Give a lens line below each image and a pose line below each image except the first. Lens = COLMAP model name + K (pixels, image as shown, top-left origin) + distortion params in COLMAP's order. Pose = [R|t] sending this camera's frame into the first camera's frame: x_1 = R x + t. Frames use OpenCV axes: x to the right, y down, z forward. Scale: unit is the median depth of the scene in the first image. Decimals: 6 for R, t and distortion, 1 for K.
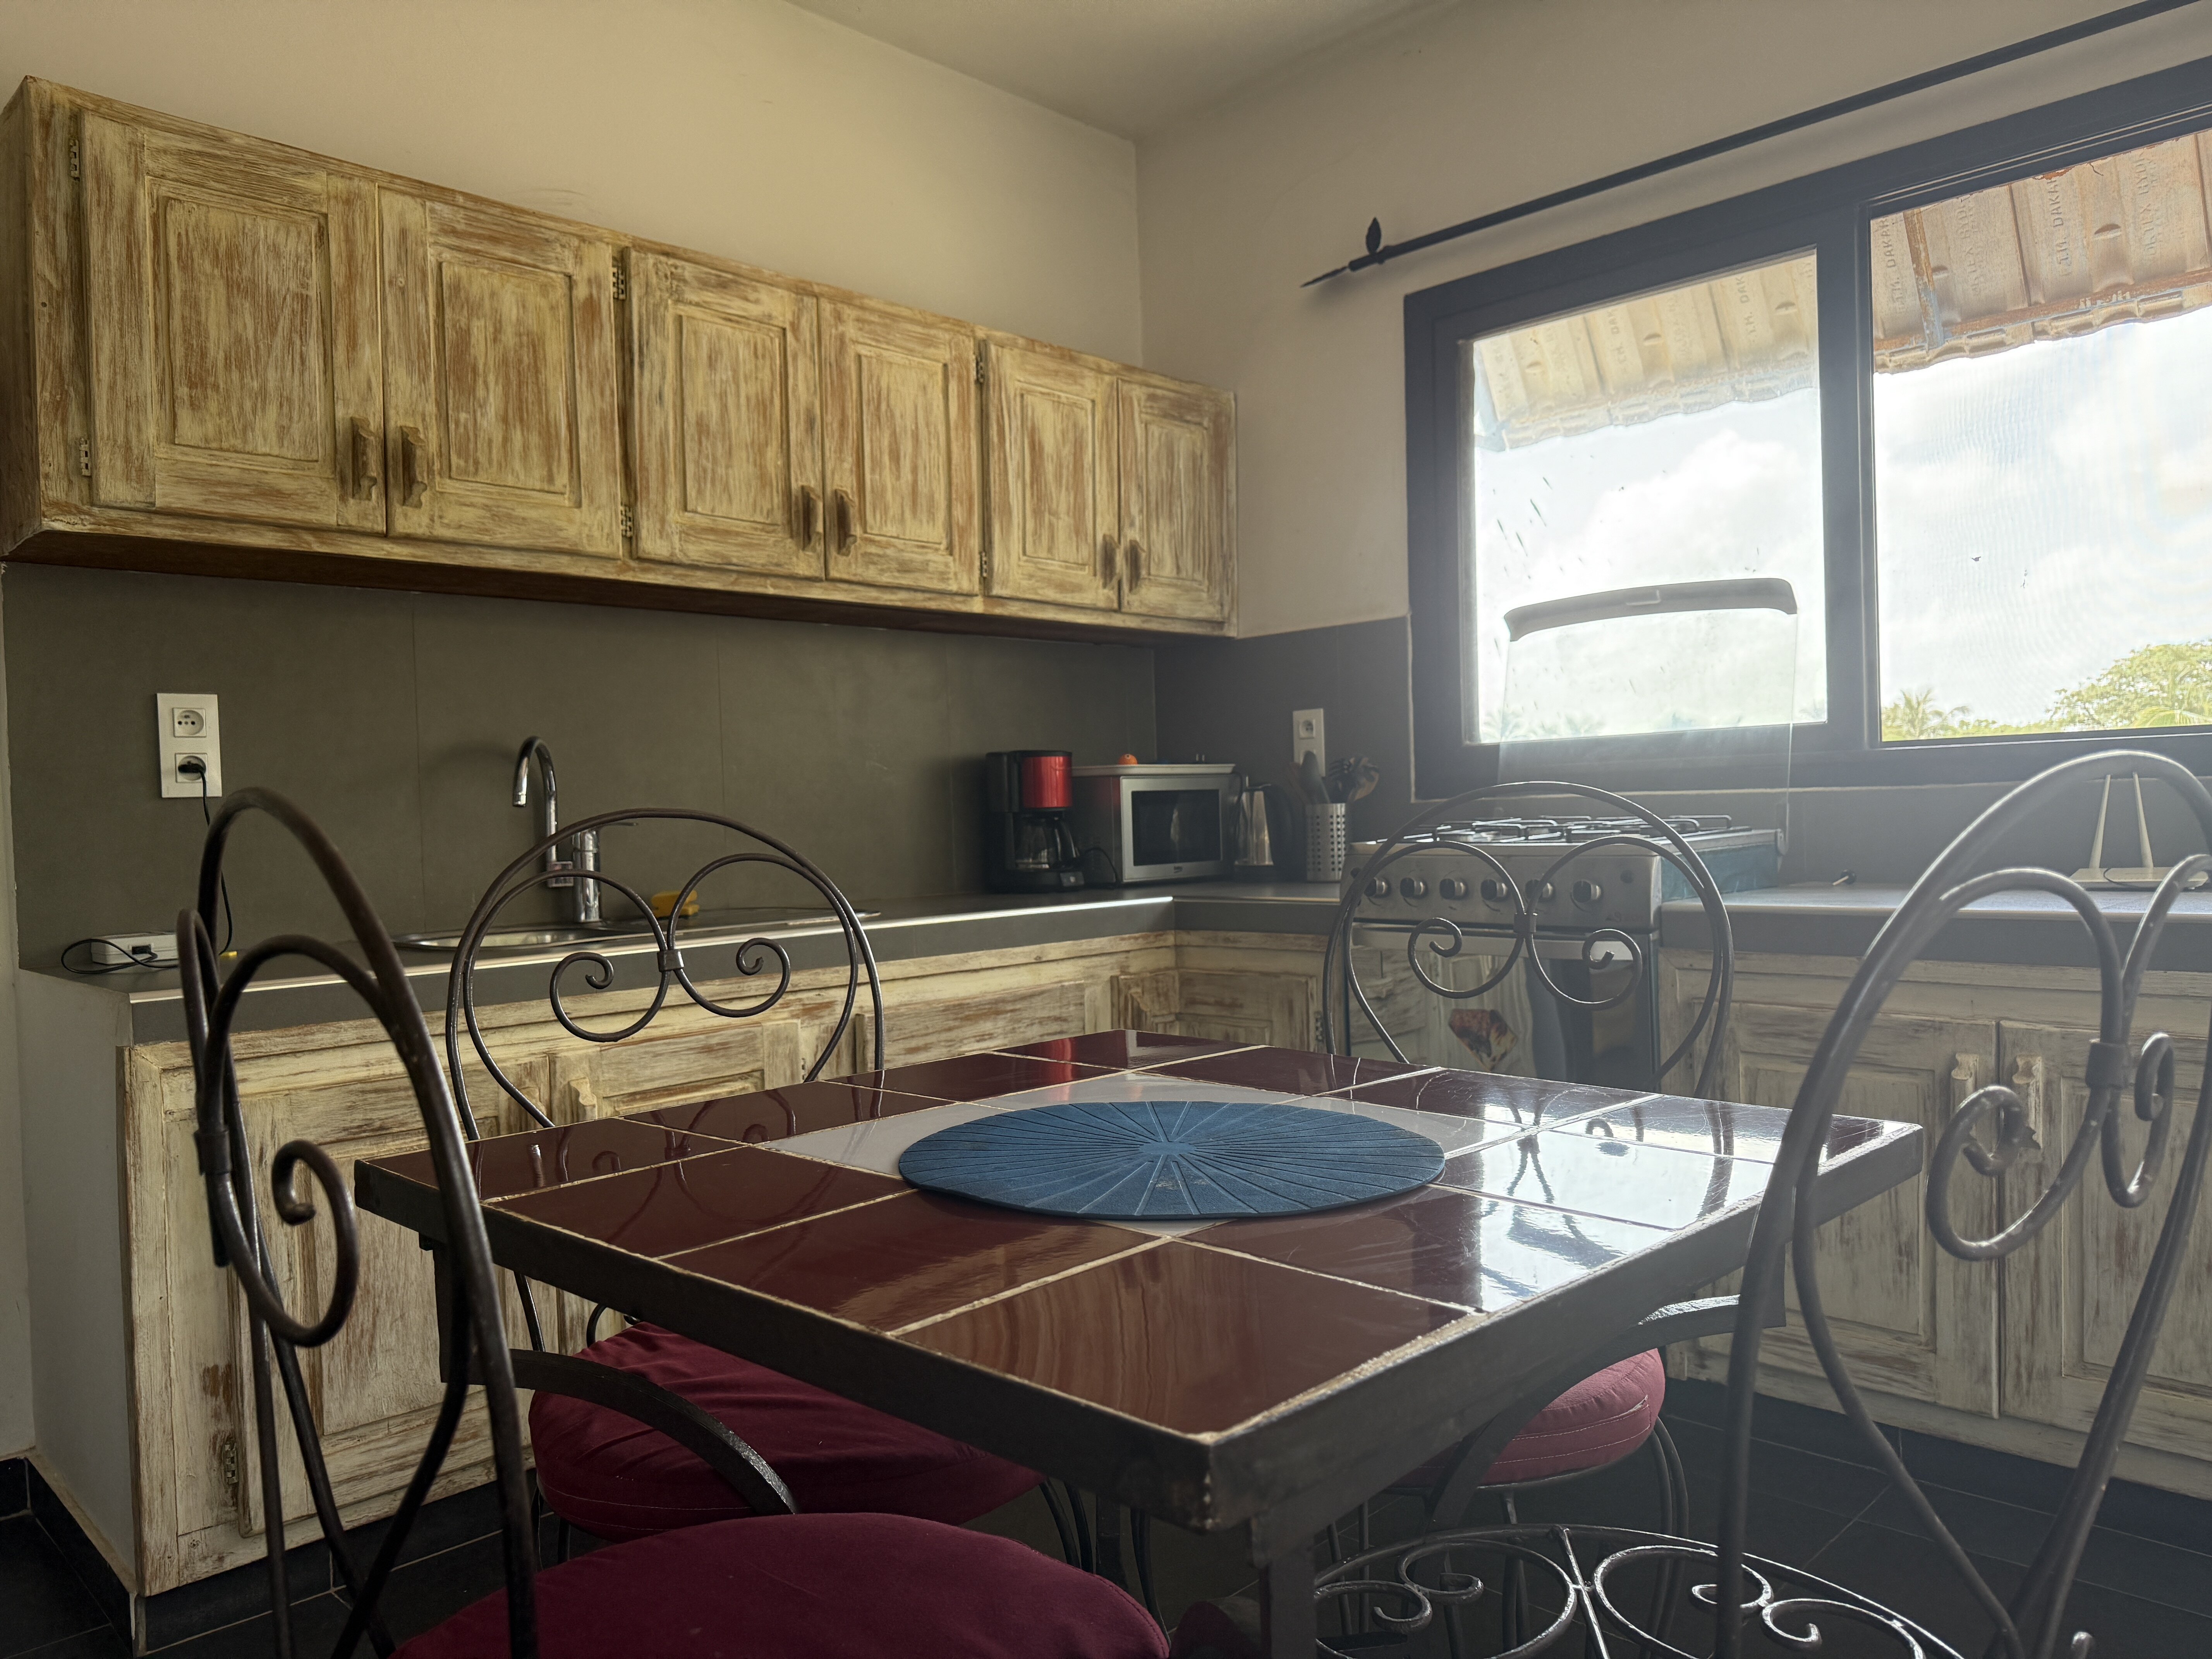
lens RADIAL K [[1572.1, 0, 1110.2], [0, 1572.1, 826.2], [0, 0, 1]] dist [0.038006, -0.049556]
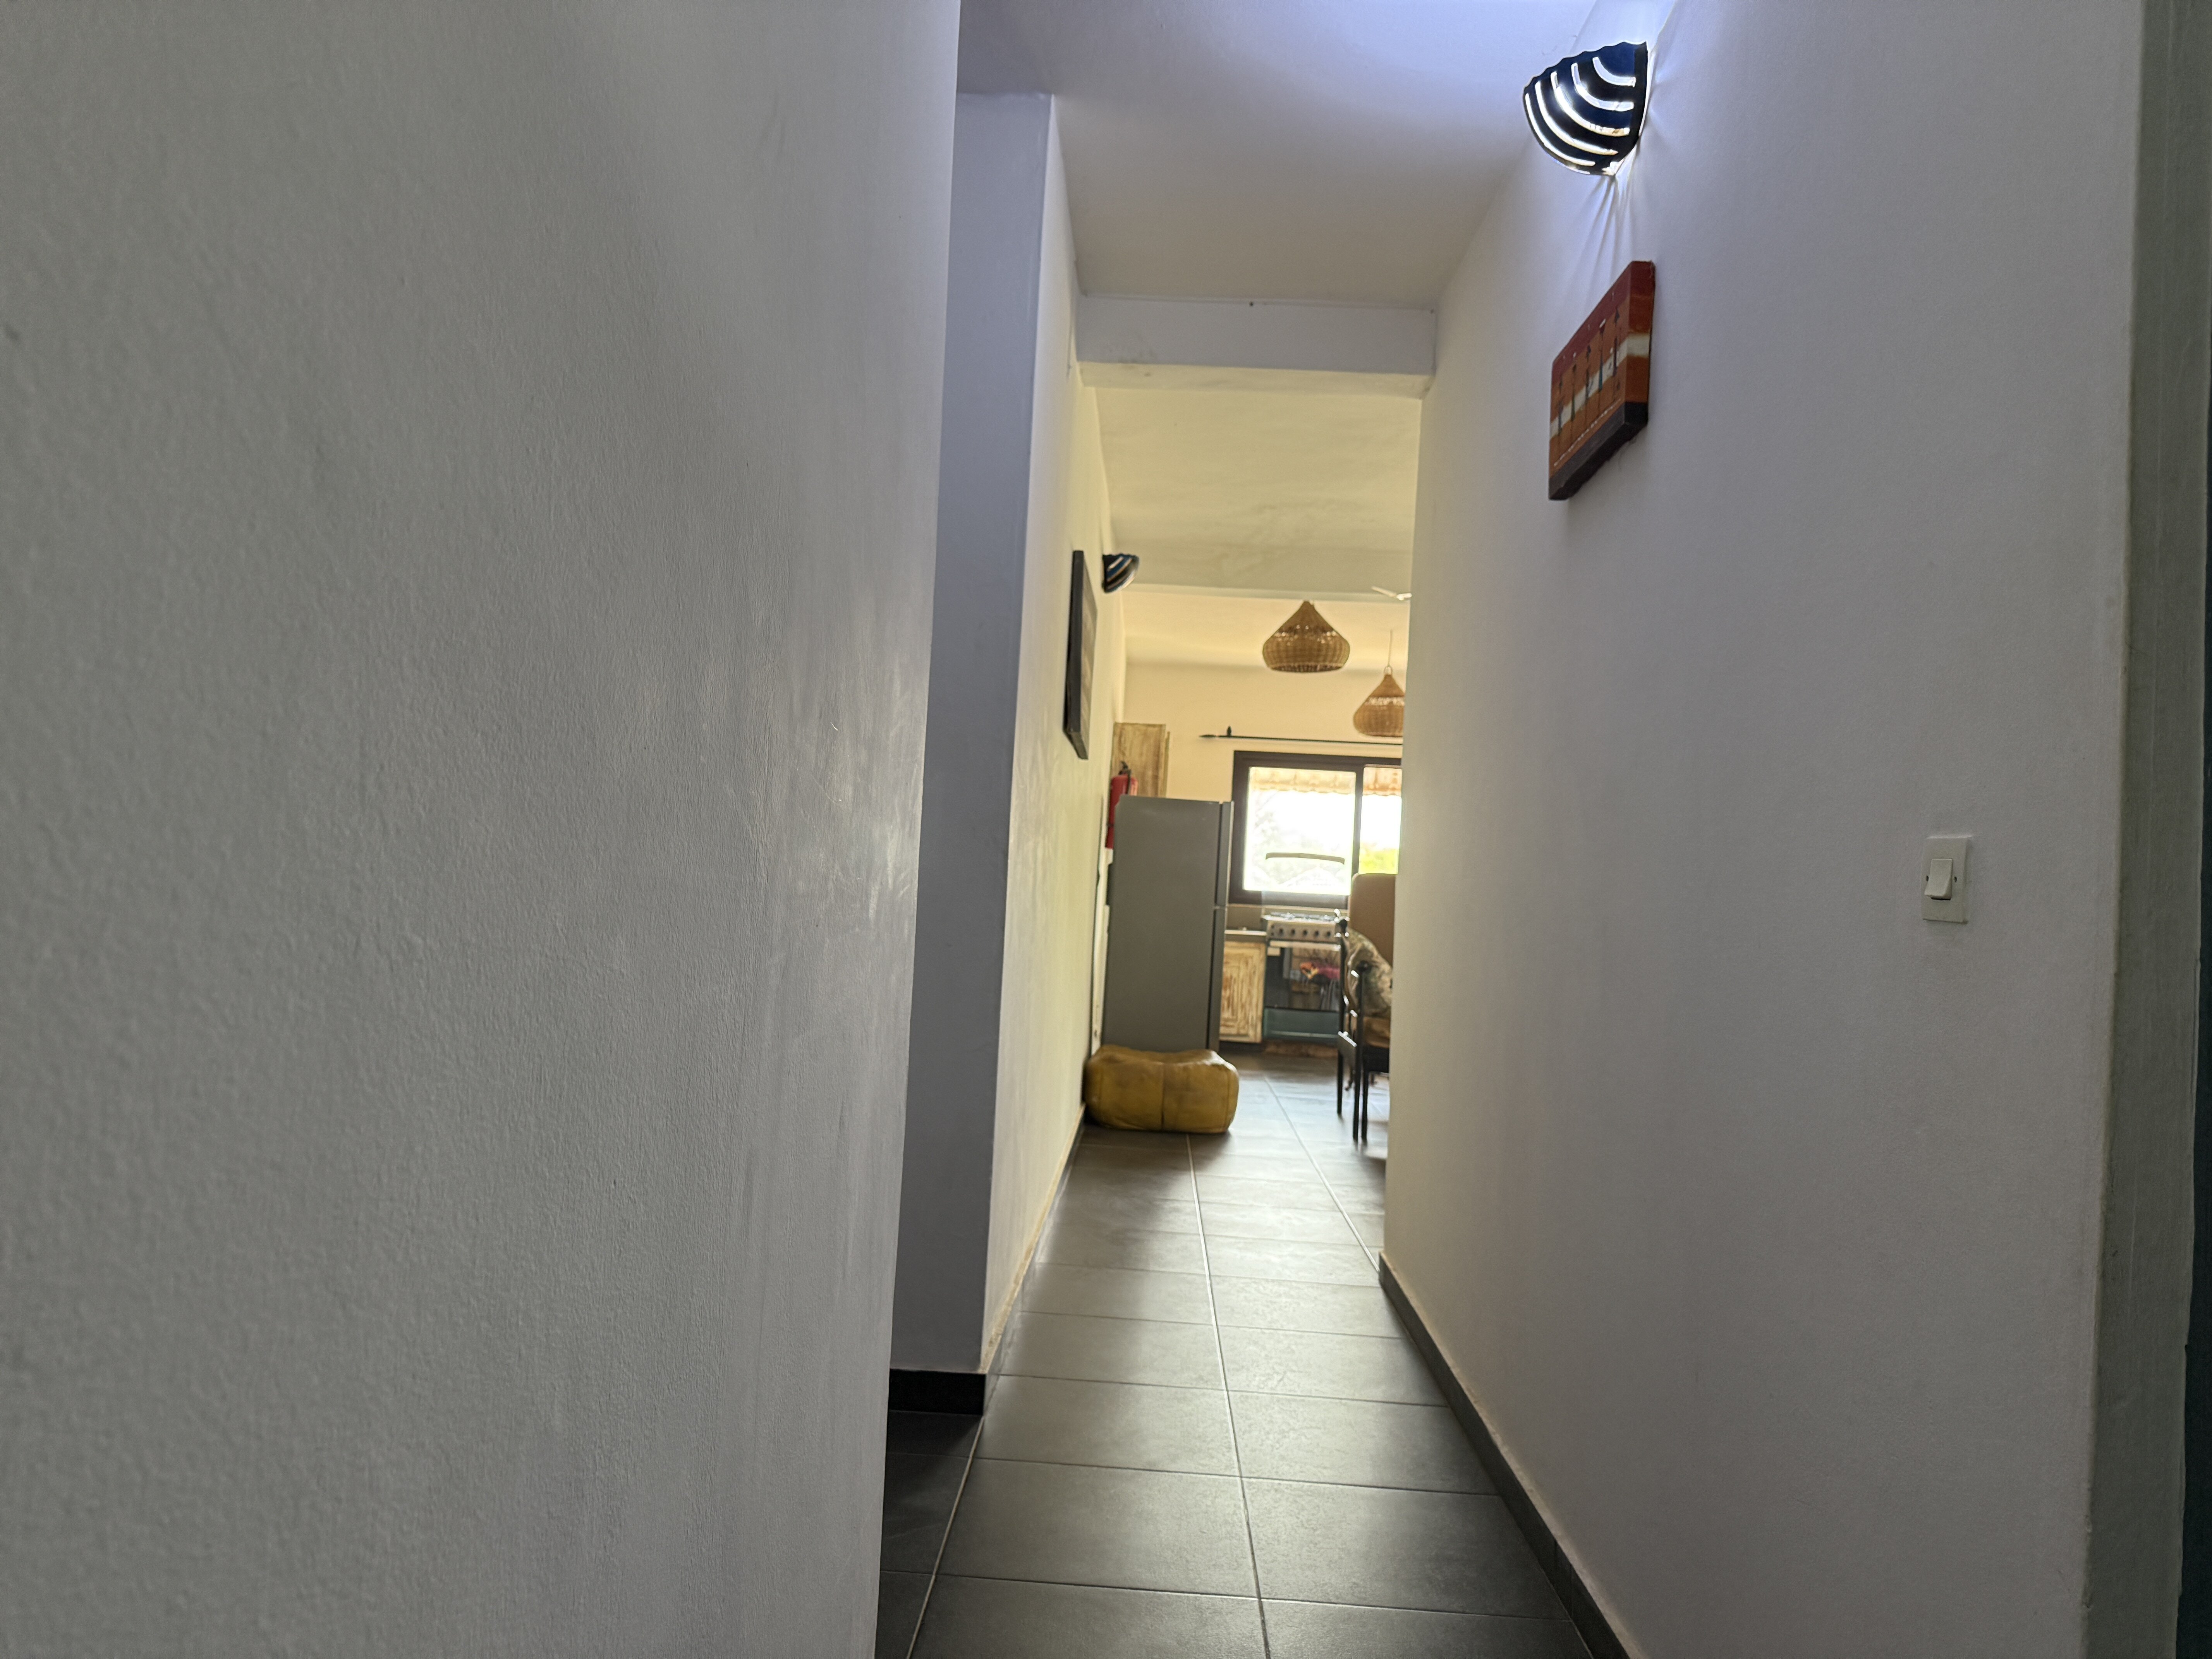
lens RADIAL K [[1572.1, 0, 1110.2], [0, 1572.1, 826.2], [0, 0, 1]] dist [0.038006, -0.049556]
pose [[0.719566, 0.094272, 0.687996, -2.487618], [-0.067870, 0.995546, -0.065429, 0.058198], [-0.691100, 0.000387, 0.722759, -1.309366]]
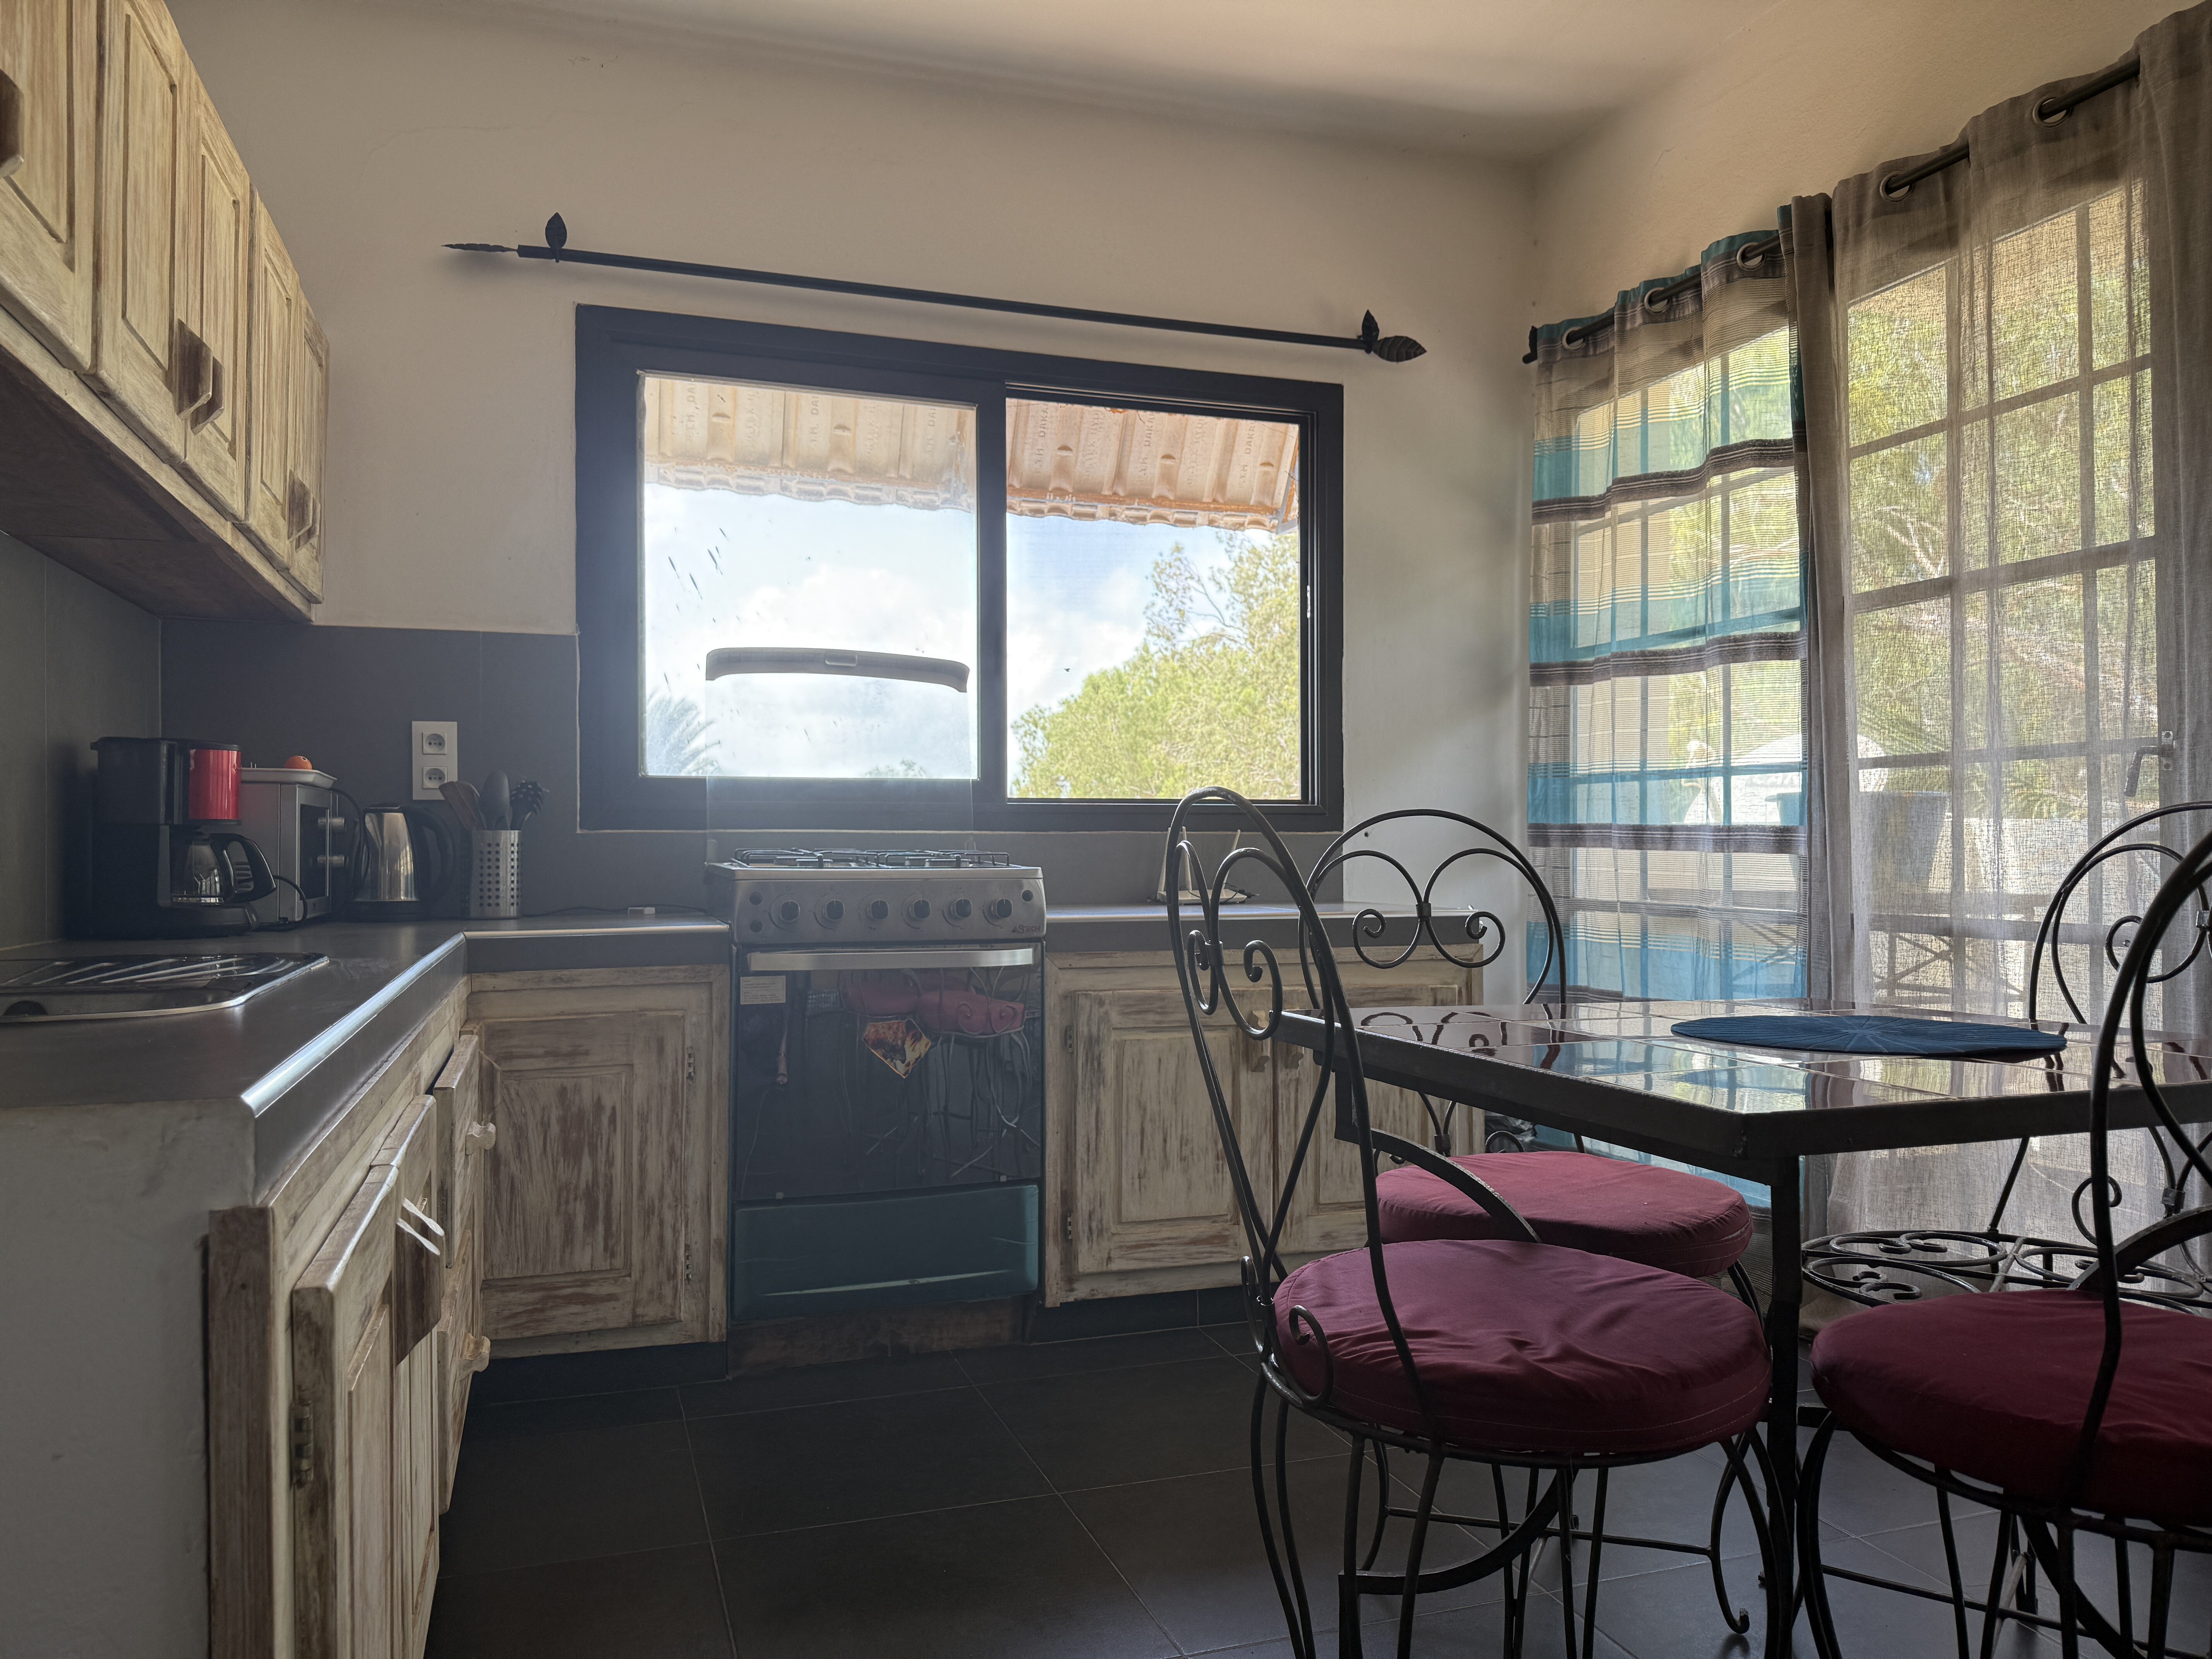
lens RADIAL K [[1569.7, 0, 1105.3], [0, 1569.7, 799.8], [0, 0, 1]] dist [0.167835, -0.254369]
pose [[0.438619, 0.053515, 0.897078, -0.595095], [-0.000721, 0.998246, -0.059197, 0.024648], [-0.898673, 0.025318, 0.437888, 0.334587]]
